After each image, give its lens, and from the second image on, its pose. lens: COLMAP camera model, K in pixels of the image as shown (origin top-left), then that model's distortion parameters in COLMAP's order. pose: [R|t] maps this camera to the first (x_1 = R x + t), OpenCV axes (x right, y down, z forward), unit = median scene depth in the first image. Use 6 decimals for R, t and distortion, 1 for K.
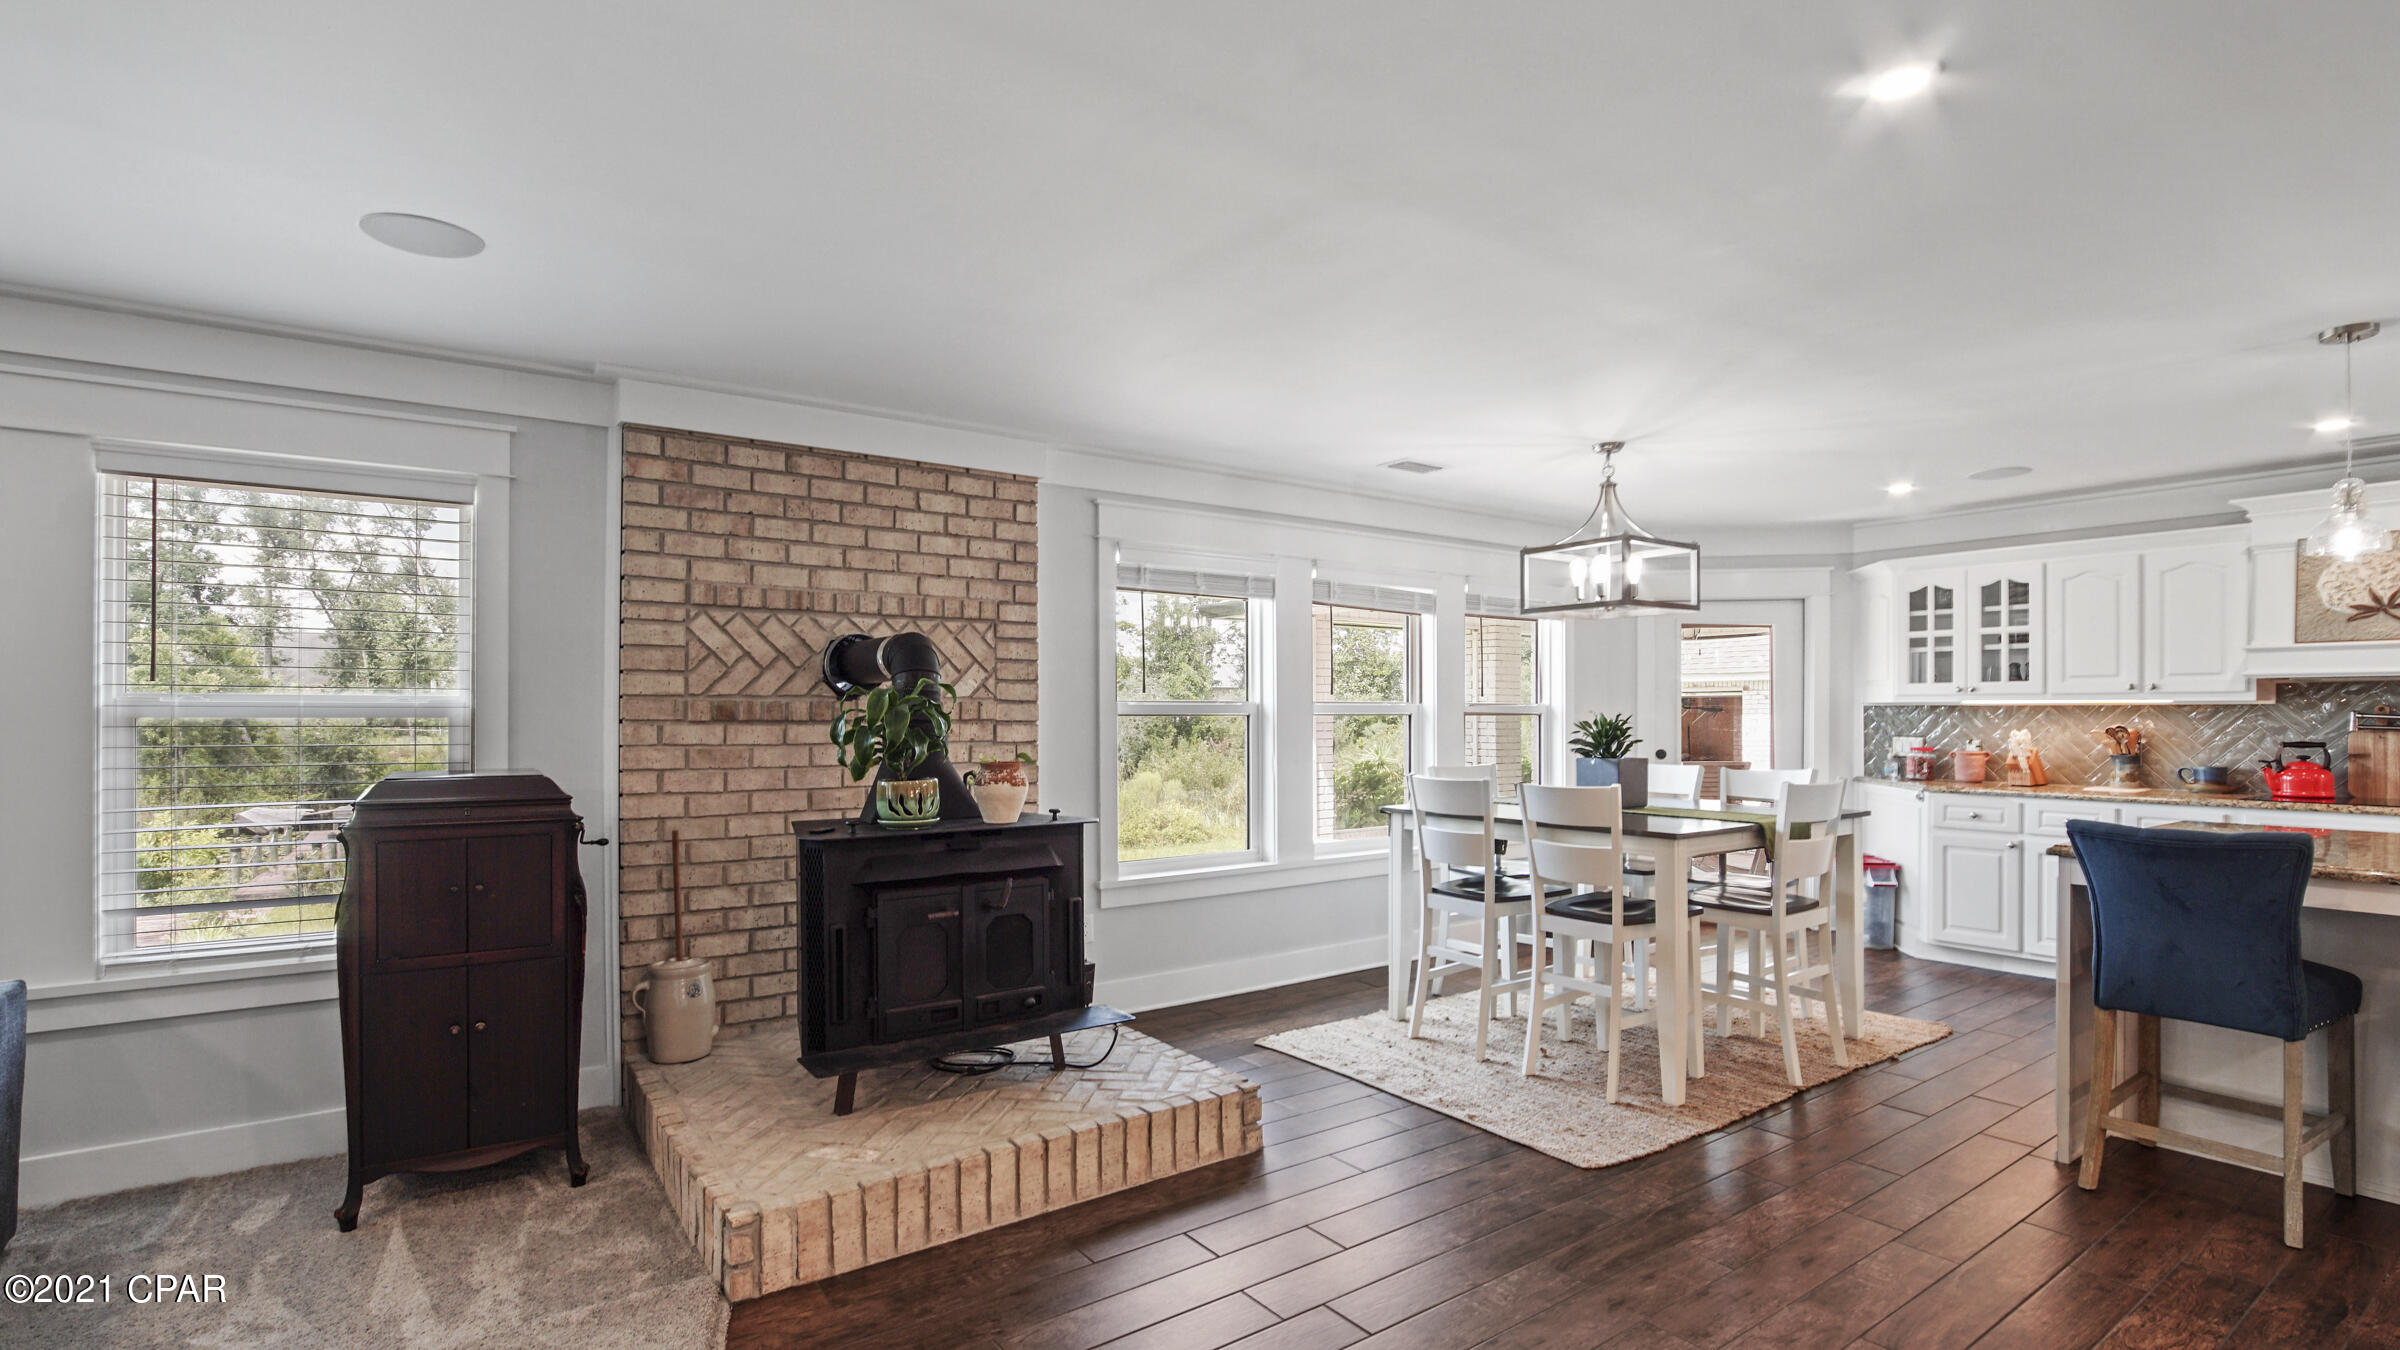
lens RADIAL K [[1118.0, 0, 1193.0], [0, 1118.0, 721.0], [0, 0, 1]] dist [-0.013041, 0.001142]
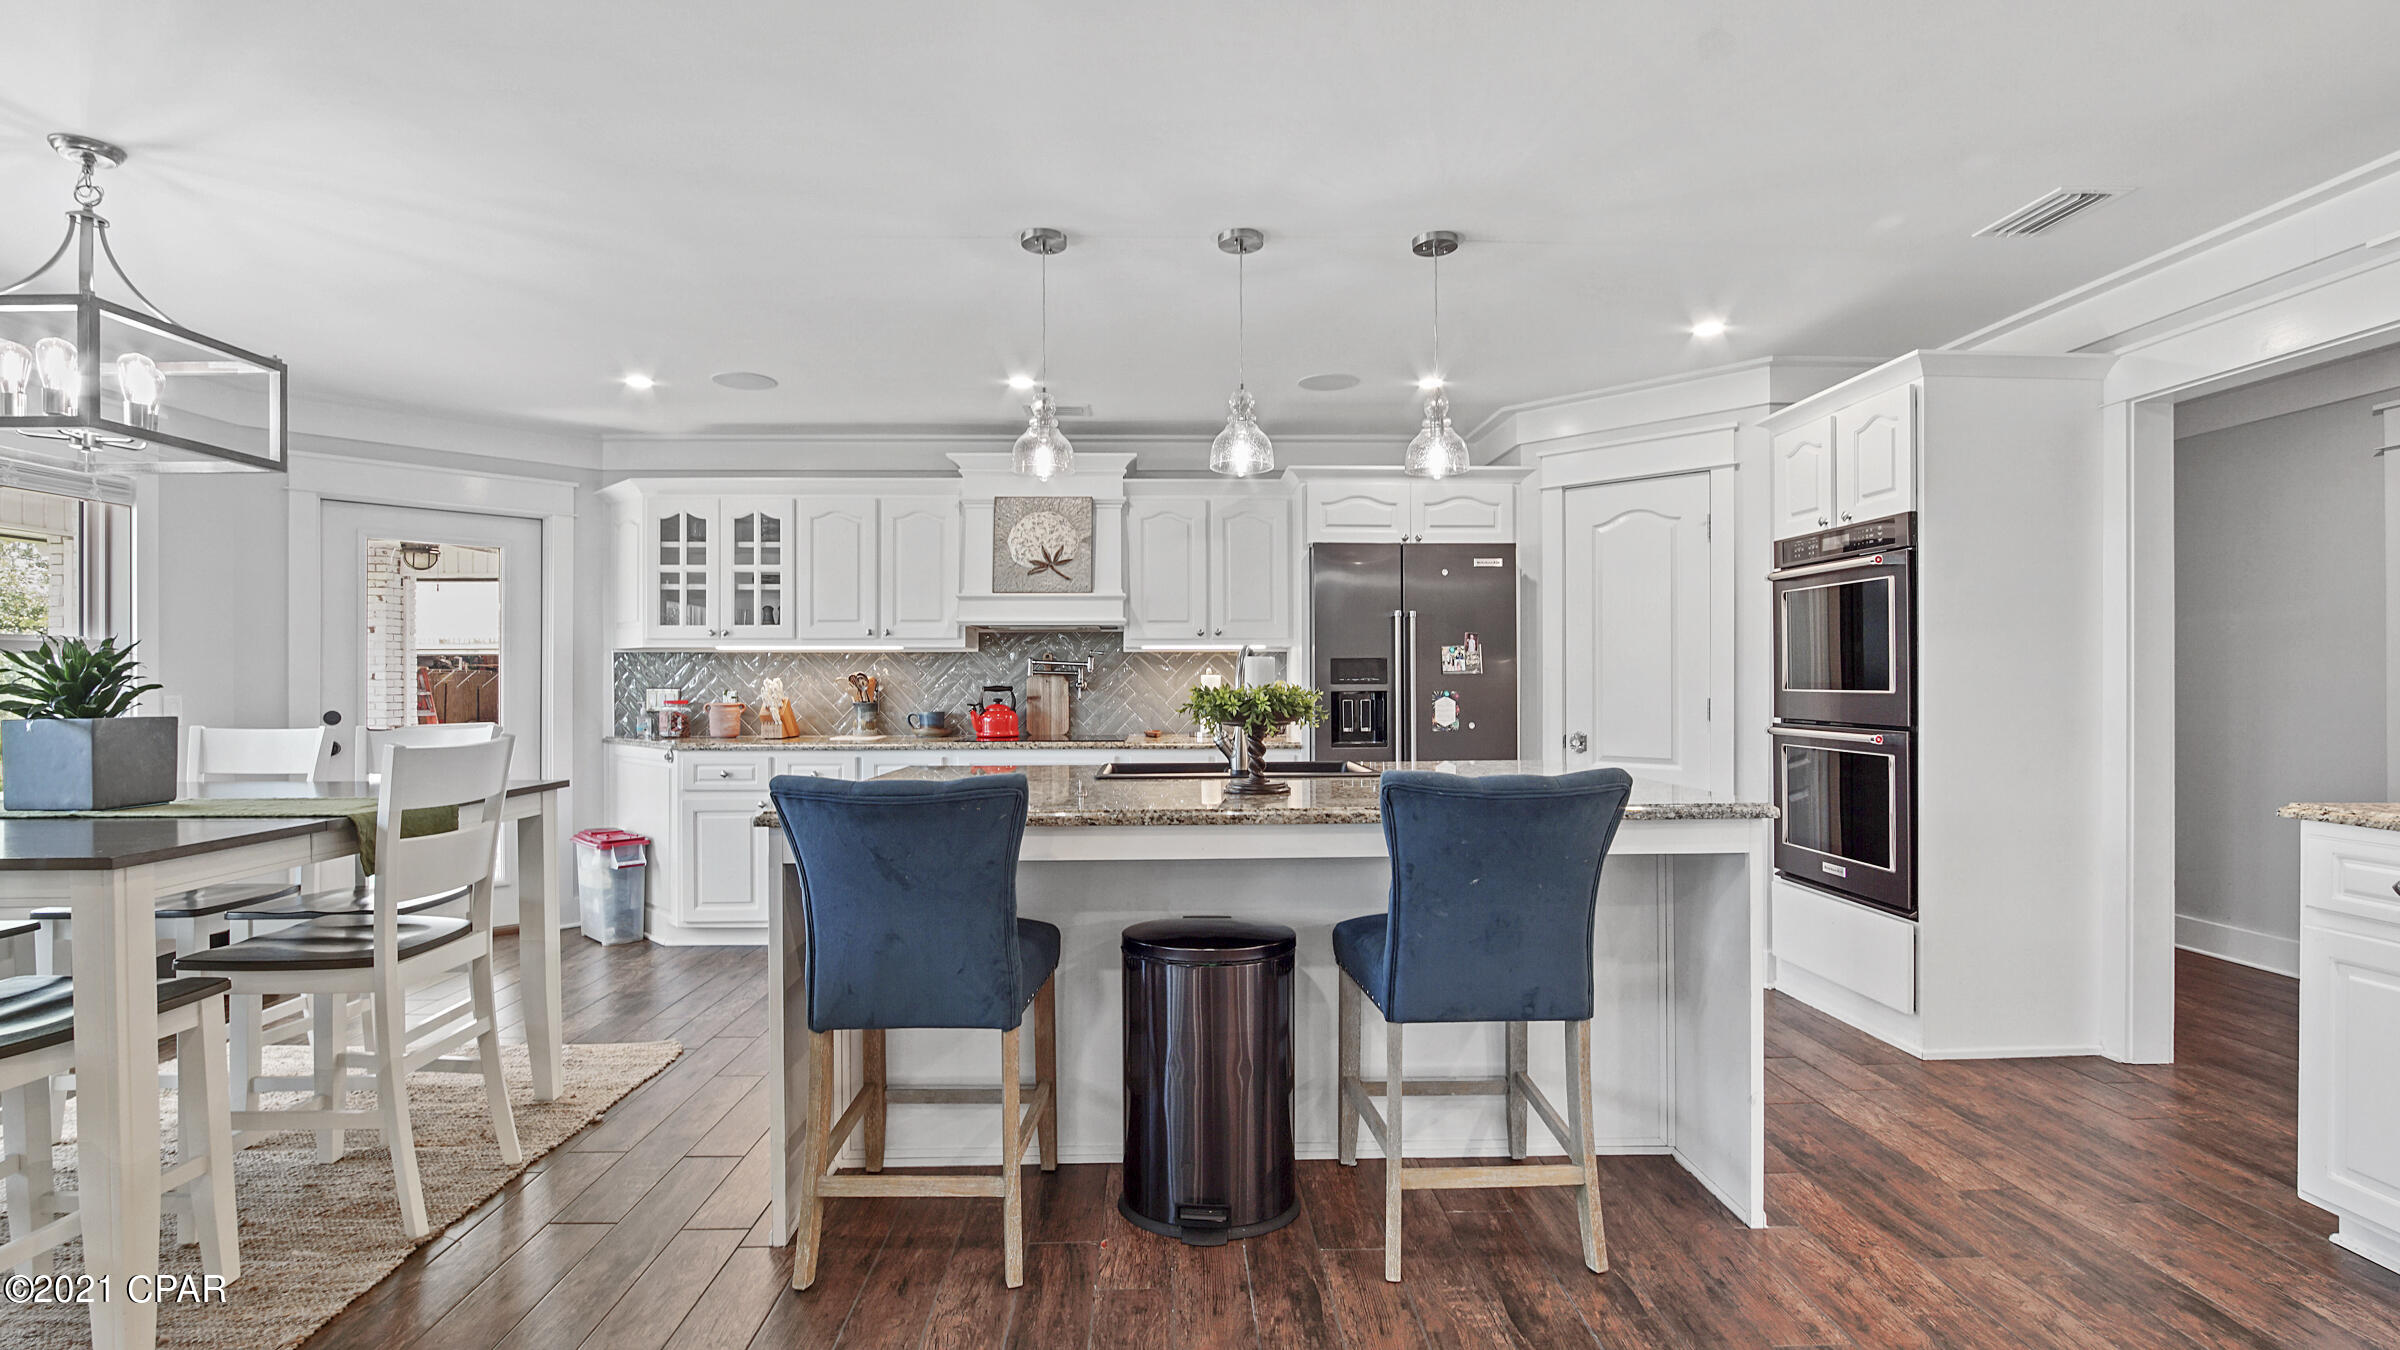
lens RADIAL K [[1012.6, 0, 1200.0], [0, 1012.6, 675.0], [0, 0, 1]] dist [-0.011427, -0.000260]
pose [[0.539808, 0.009198, 0.841738, 0.258046], [0.007502, 0.999848, -0.015737, 0.024019], [-0.841754, 0.014809, 0.539657, 0.277854]]
